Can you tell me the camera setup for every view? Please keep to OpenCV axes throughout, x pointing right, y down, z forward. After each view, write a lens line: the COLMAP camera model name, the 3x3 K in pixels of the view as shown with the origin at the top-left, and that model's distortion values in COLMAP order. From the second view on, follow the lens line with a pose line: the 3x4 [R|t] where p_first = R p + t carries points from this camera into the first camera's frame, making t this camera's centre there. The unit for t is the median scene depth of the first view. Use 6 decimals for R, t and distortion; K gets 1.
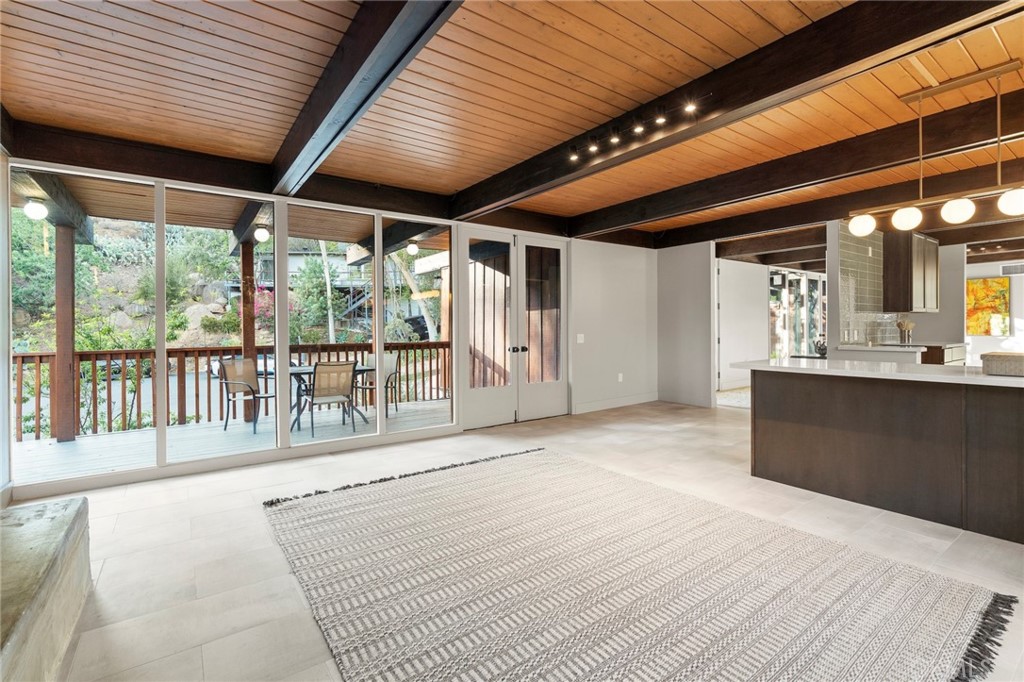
lens RADIAL K [[466.7, 0, 508.5], [0, 466.7, 336.3], [0, 0, 1]] dist [-0.005853, -0.001241]
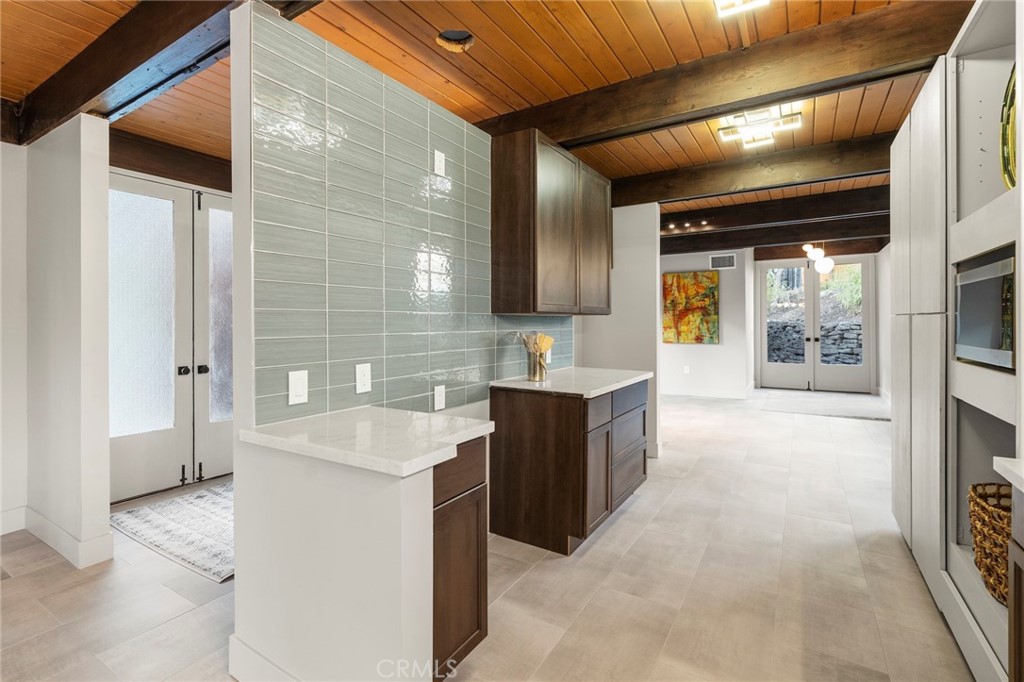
lens RADIAL K [[466.7, 0, 515.0], [0, 466.7, 320.9], [0, 0, 1]] dist [-0.005853, -0.001241]
pose [[0.920633, 0.008093, 0.390345, 0.439731], [-0.003202, 0.999908, -0.013178, -0.029312], [-0.390416, 0.010882, 0.920574, 0.391554]]
